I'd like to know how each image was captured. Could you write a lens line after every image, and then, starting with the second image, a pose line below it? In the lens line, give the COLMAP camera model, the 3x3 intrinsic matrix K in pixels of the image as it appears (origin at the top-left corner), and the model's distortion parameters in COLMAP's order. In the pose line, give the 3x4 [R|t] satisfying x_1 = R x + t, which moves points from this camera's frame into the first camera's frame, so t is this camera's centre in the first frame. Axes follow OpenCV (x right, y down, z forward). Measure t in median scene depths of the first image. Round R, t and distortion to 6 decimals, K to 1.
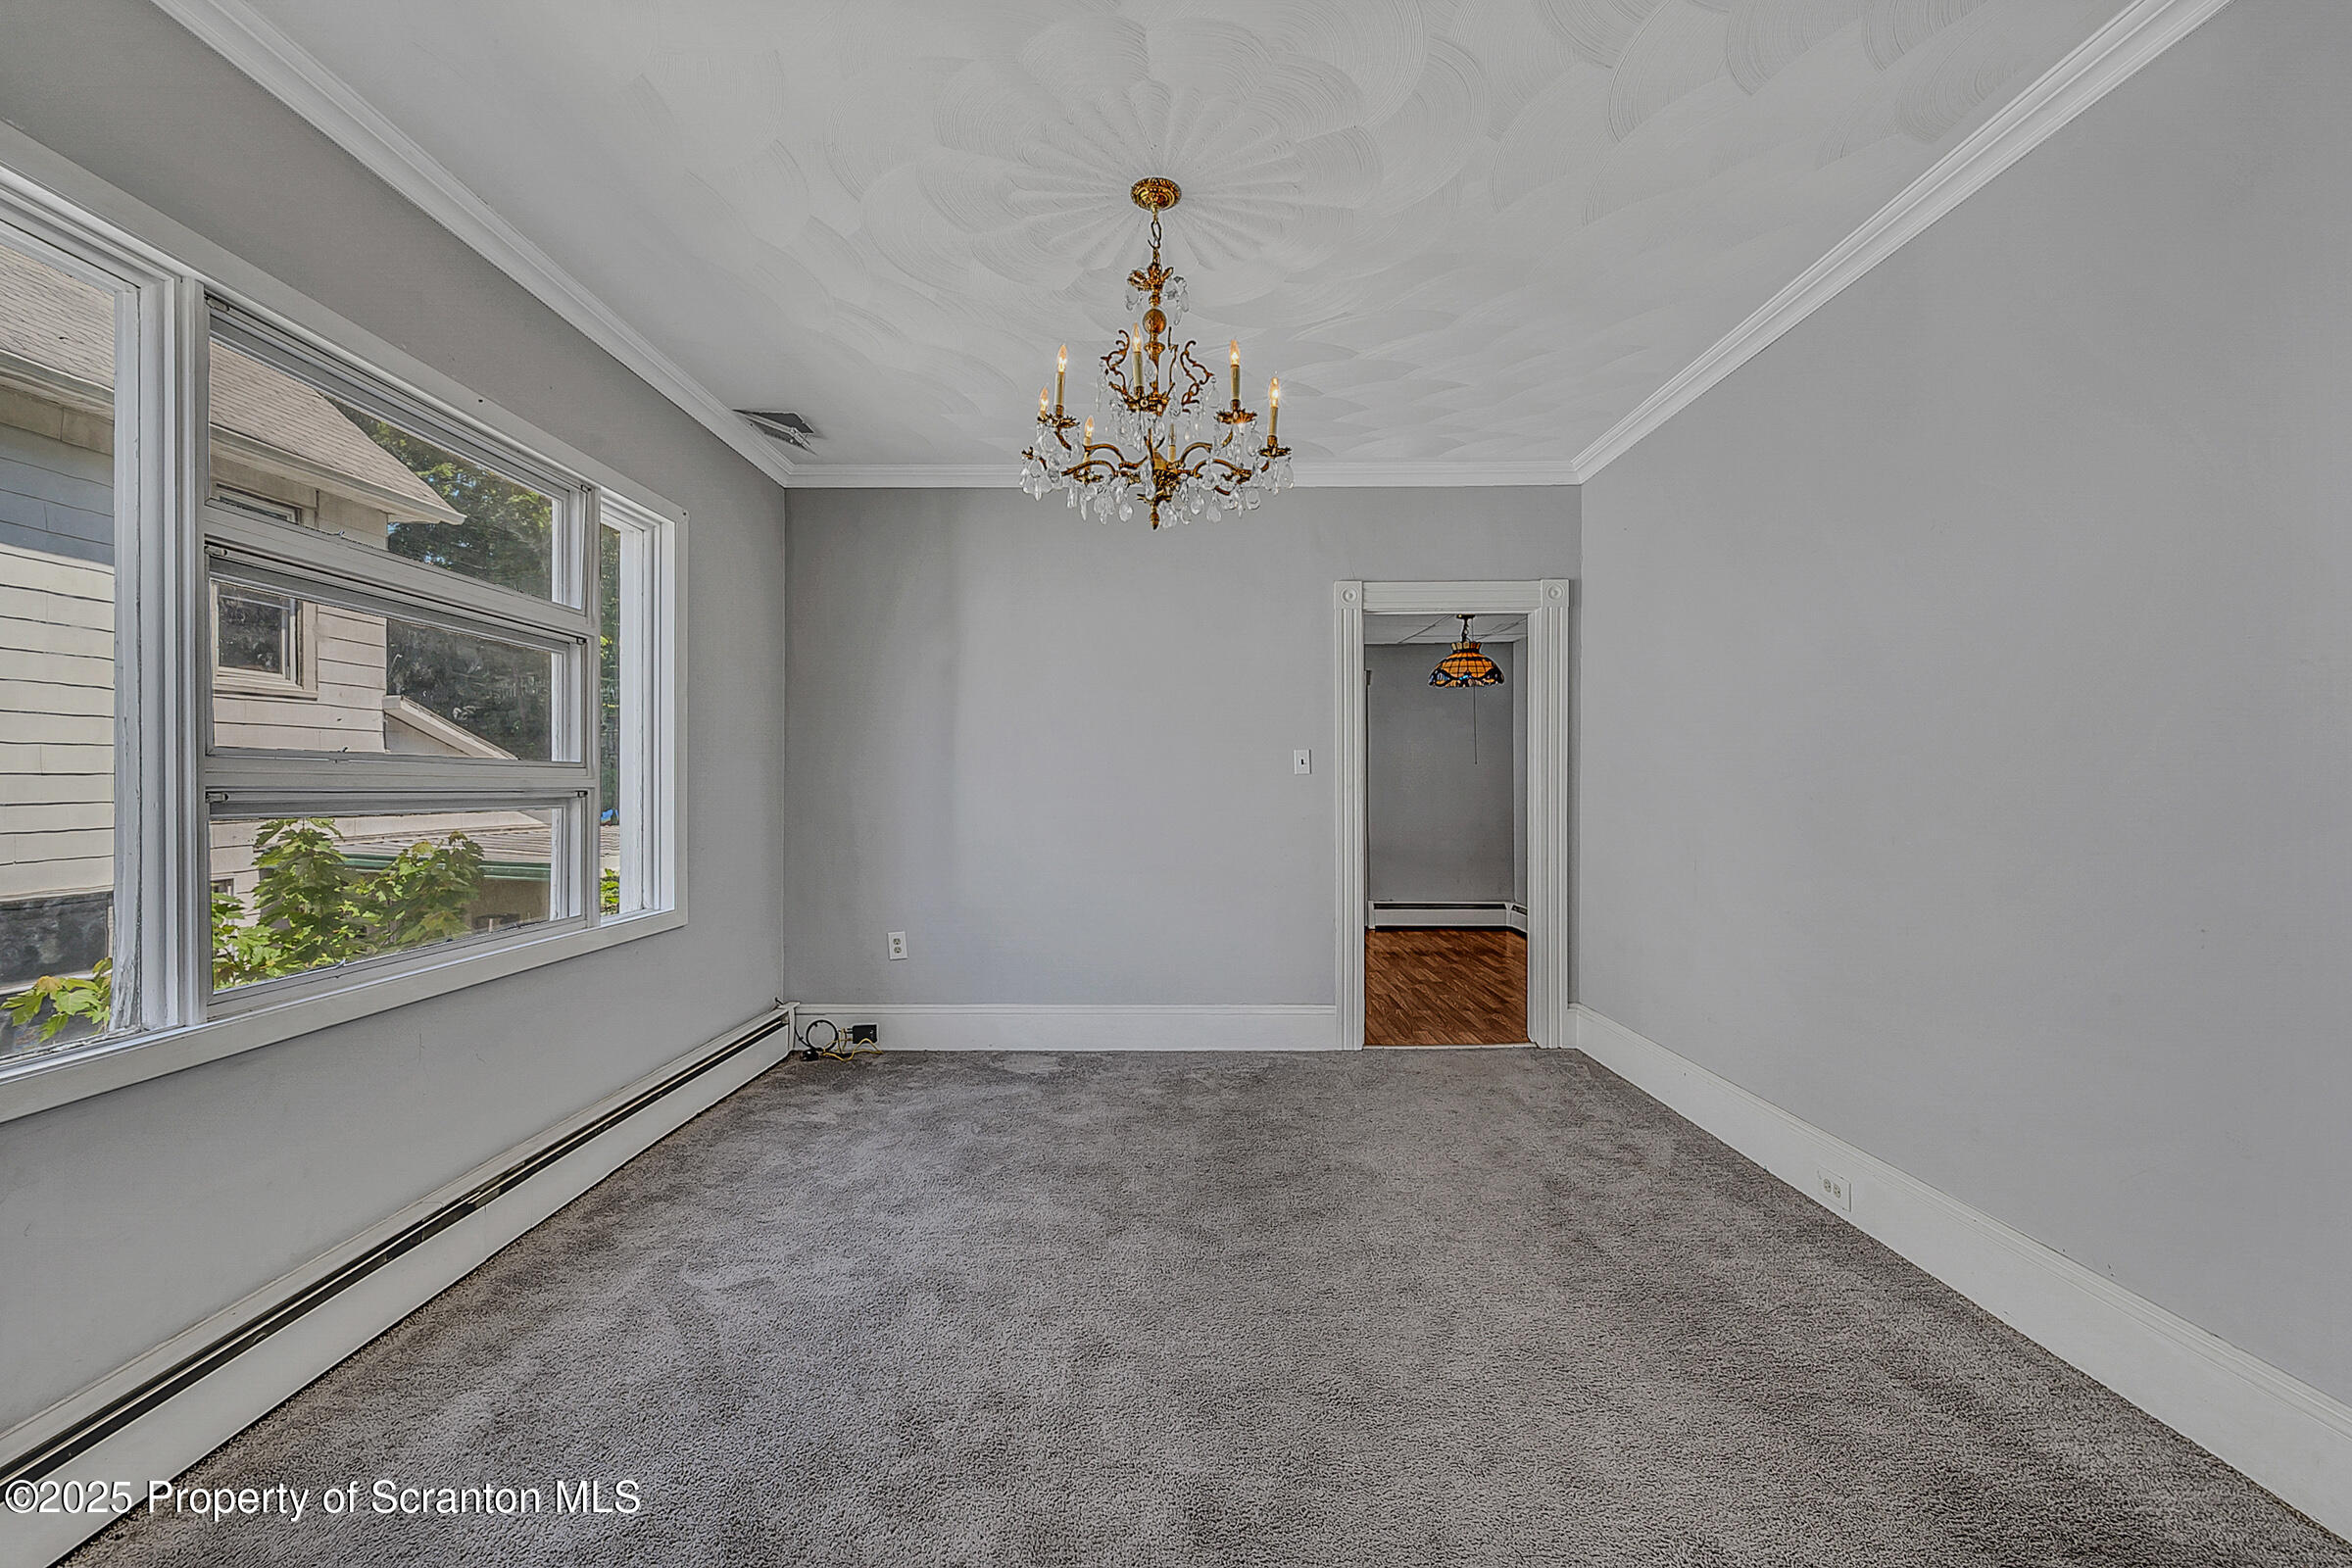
lens RADIAL K [[959.9, 0, 1176.0], [0, 959.9, 784.0], [0, 0, 1]] dist [0.001130, 0.000028]
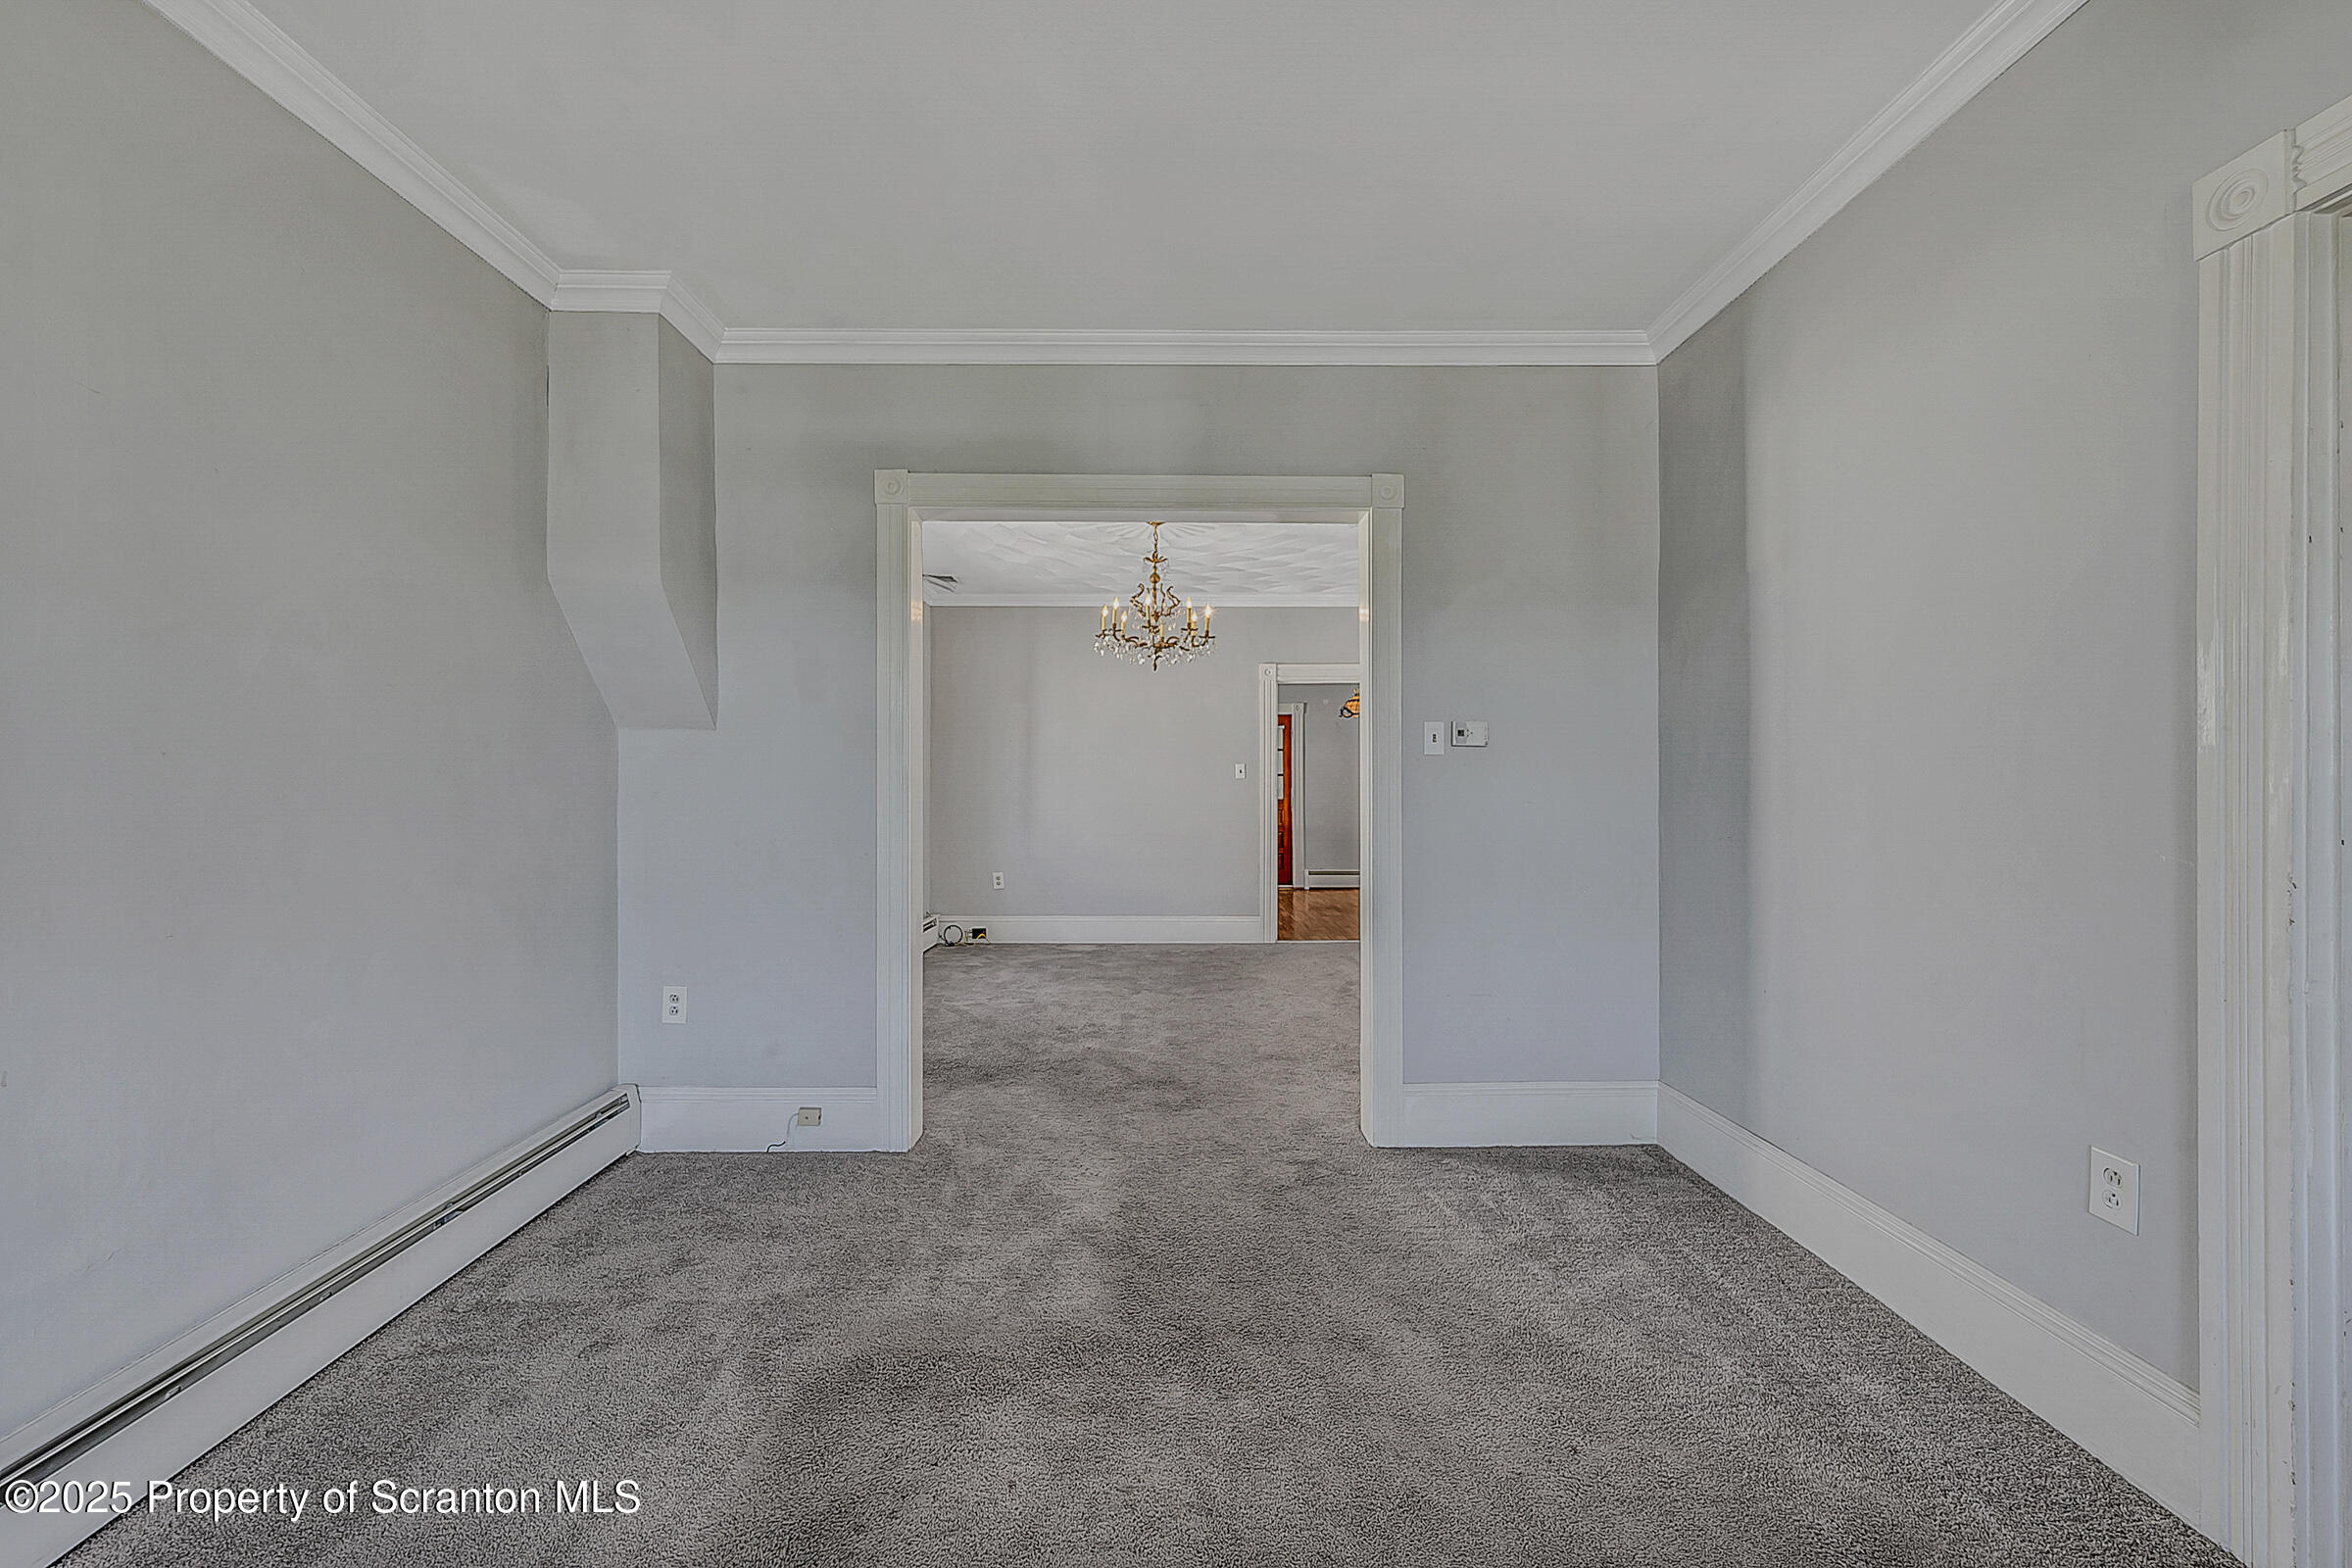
lens RADIAL K [[959.9, 0, 1176.0], [0, 959.9, 784.0], [0, 0, 1]] dist [0.001130, 0.000028]
pose [[0.999991, 0.003296, 0.002528, 0.012468], [-0.003282, 0.999980, -0.005484, 0.008649], [-0.002546, 0.005476, 0.999982, -0.670210]]
